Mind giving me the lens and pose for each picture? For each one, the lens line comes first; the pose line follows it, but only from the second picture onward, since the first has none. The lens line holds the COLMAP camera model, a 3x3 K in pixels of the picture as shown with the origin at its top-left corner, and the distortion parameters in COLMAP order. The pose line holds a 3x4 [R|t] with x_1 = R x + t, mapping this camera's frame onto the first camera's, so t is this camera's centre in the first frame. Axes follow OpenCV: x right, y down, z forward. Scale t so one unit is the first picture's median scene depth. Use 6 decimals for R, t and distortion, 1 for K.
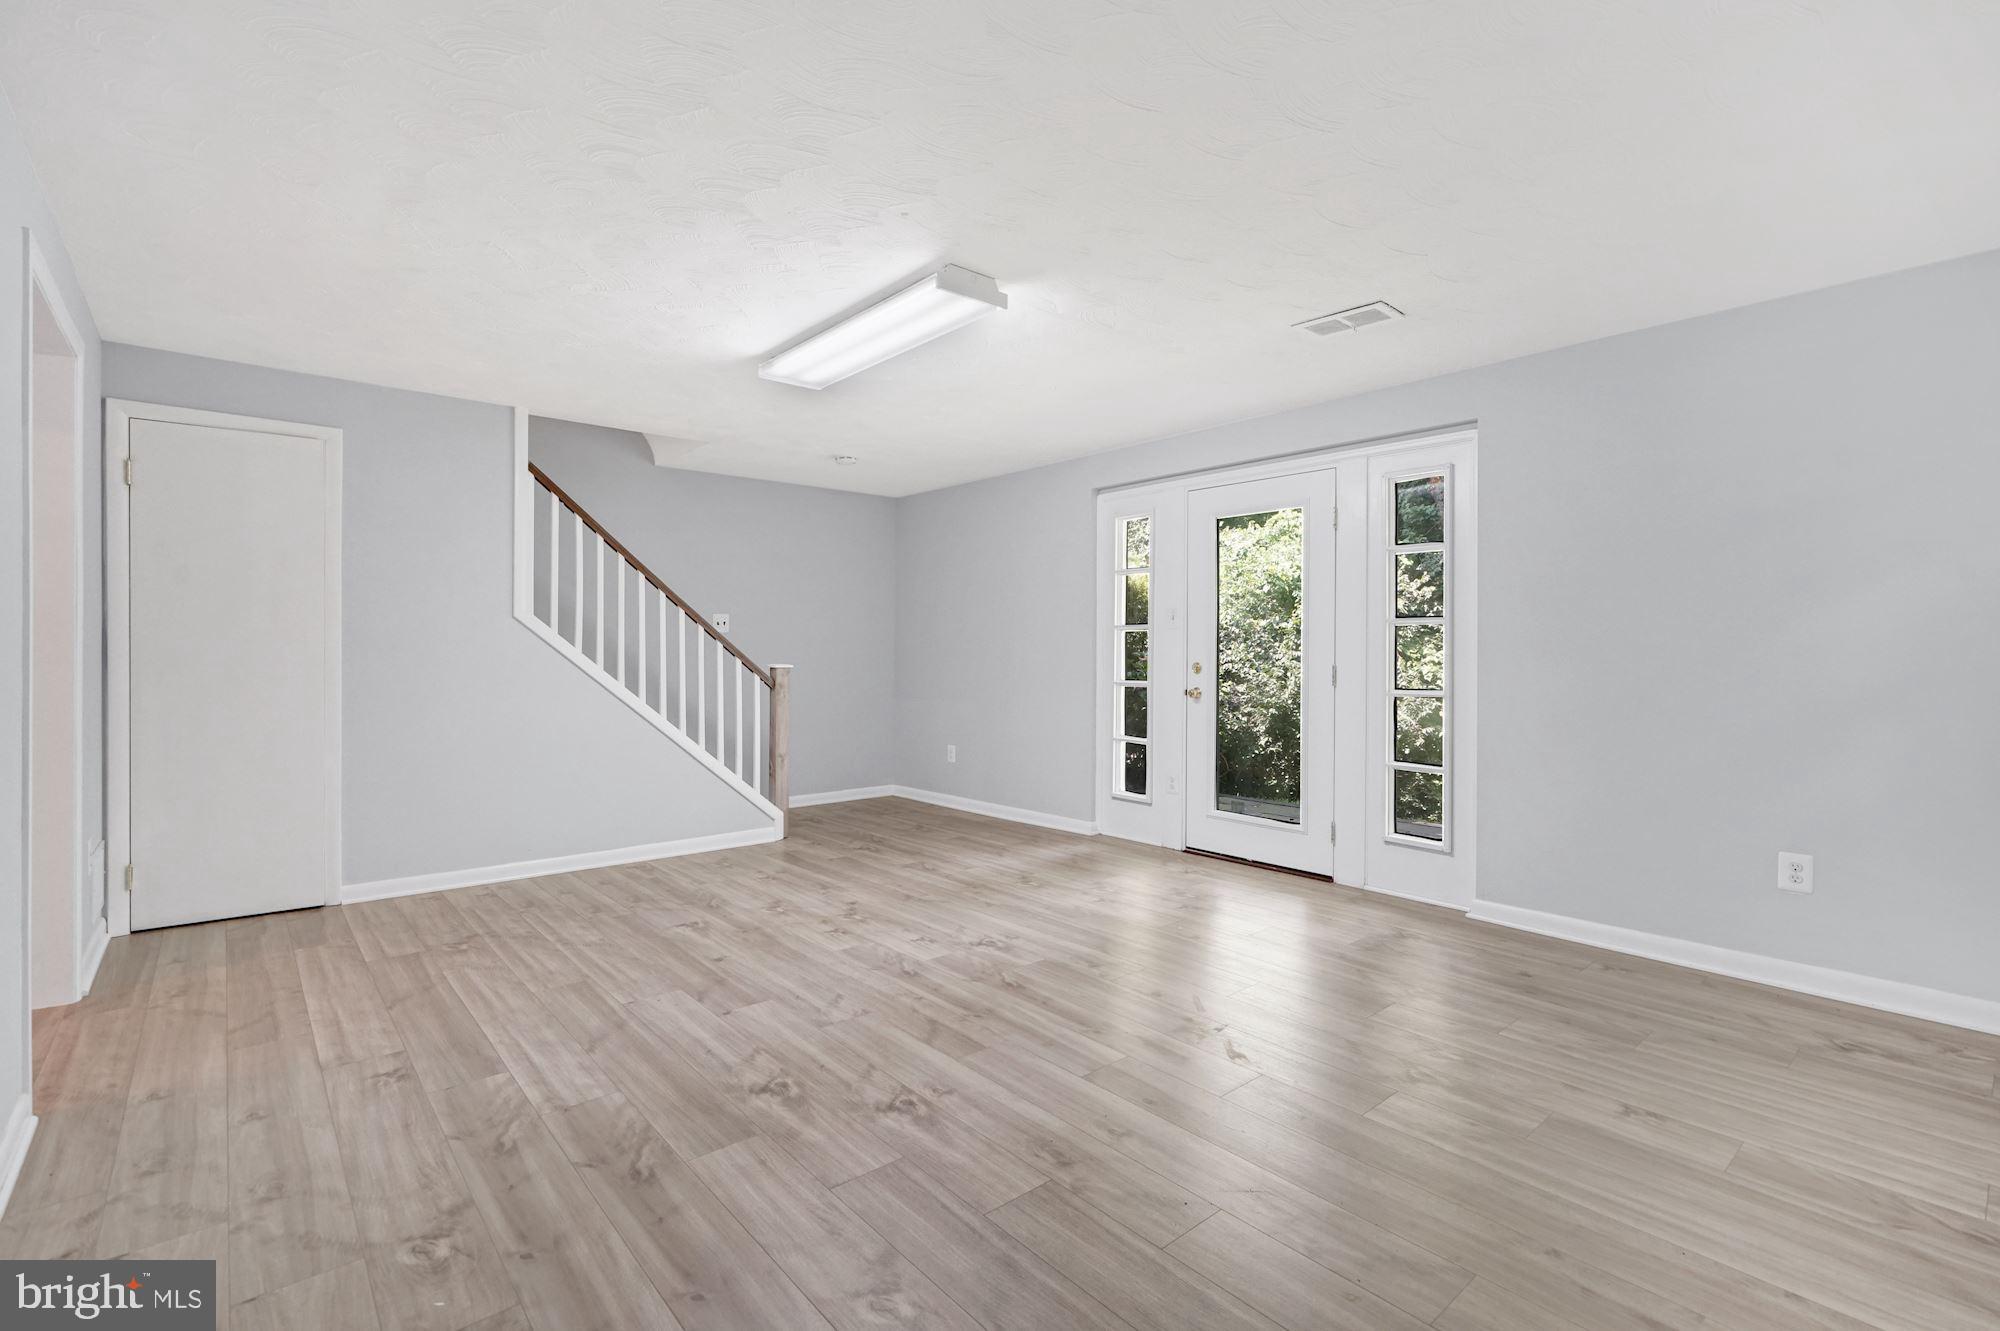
lens RADIAL K [[905.3, 0, 993.9], [0, 905.3, 654.1], [0, 0, 1]] dist [-0.005463, 0.000383]
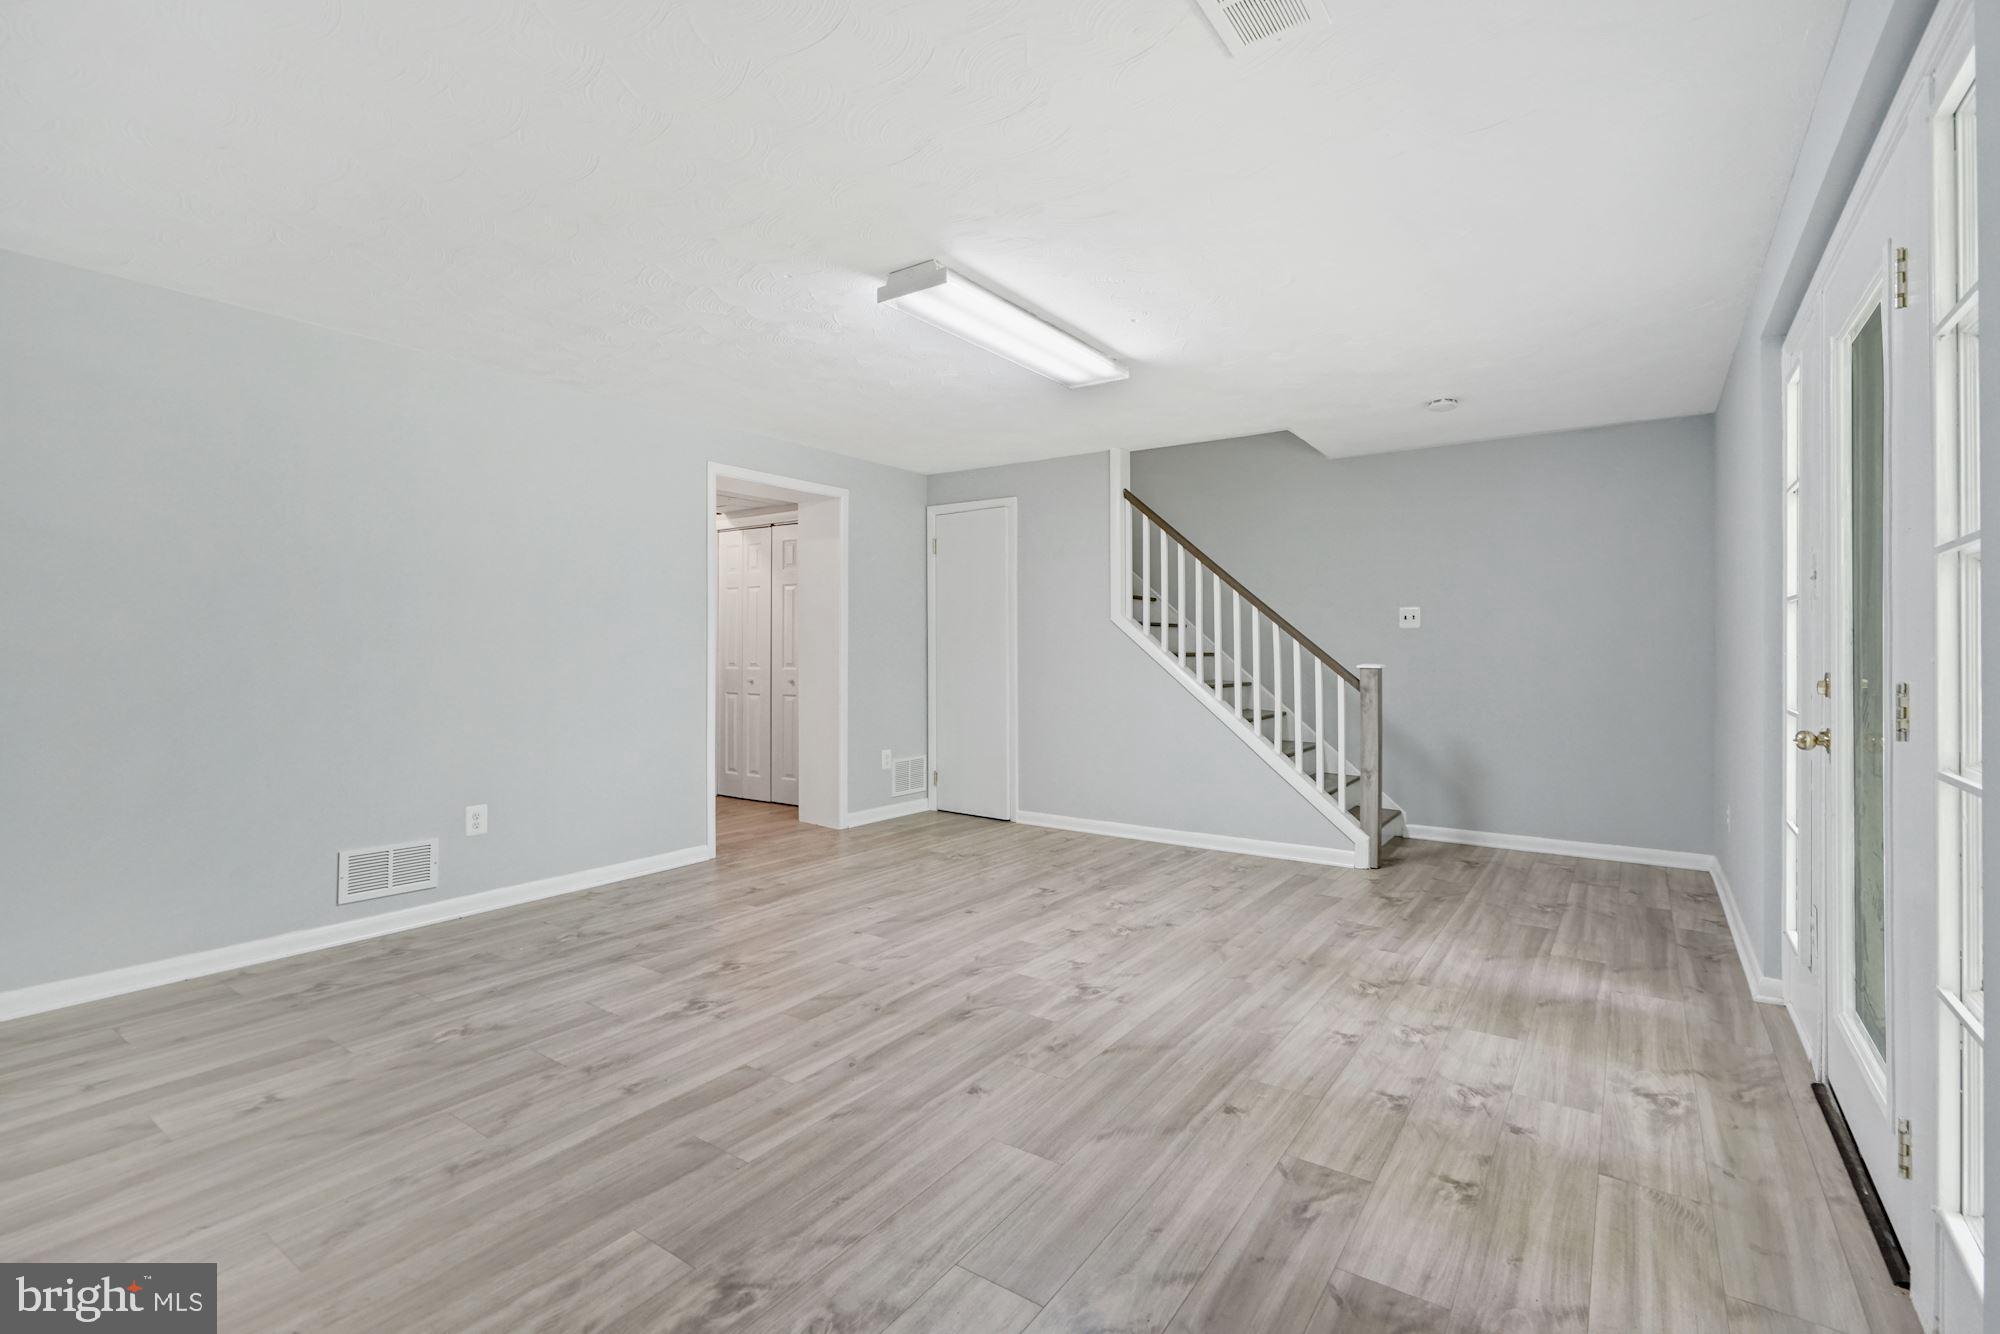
lens RADIAL K [[905.3, 0, 1007.0], [0, 905.3, 654.8], [0, 0, 1]] dist [-0.005463, 0.000383]
pose [[0.254086, 0.005980, -0.967163, 0.886550], [-0.004147, 0.999978, 0.005093, -0.002487], [0.967173, 0.002717, 0.254105, 0.784080]]
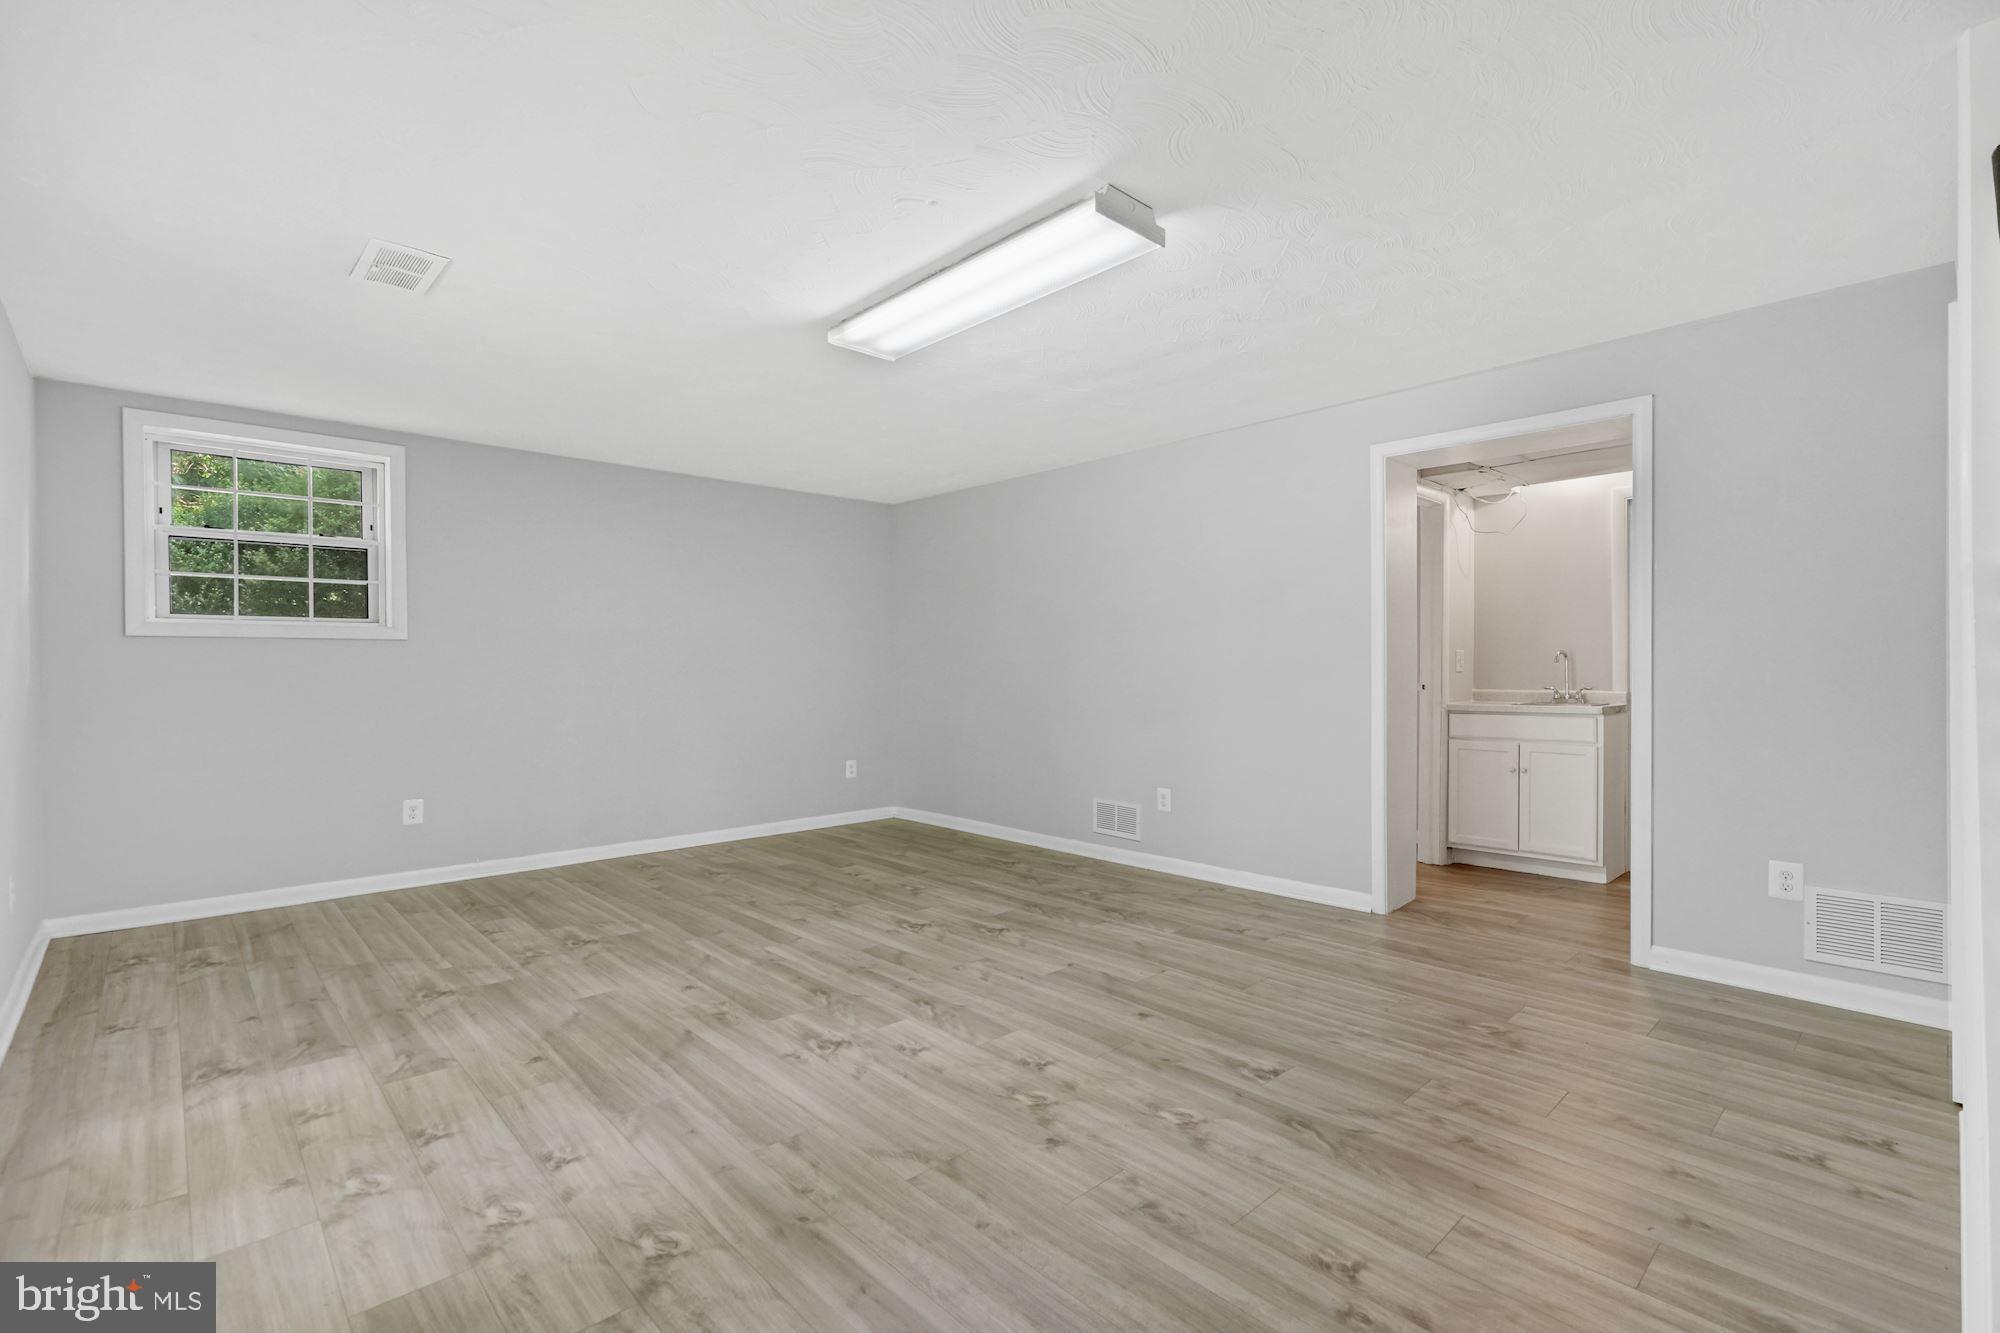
lens RADIAL K [[905.3, 0, 994.4], [0, 905.3, 674.1], [0, 0, 1]] dist [-0.005463, 0.000383]
pose [[-0.999180, 0.000800, -0.040487, -0.129916], [0.000364, 0.999942, 0.010772, -0.004294], [0.040493, 0.010749, -0.999122, 1.964971]]
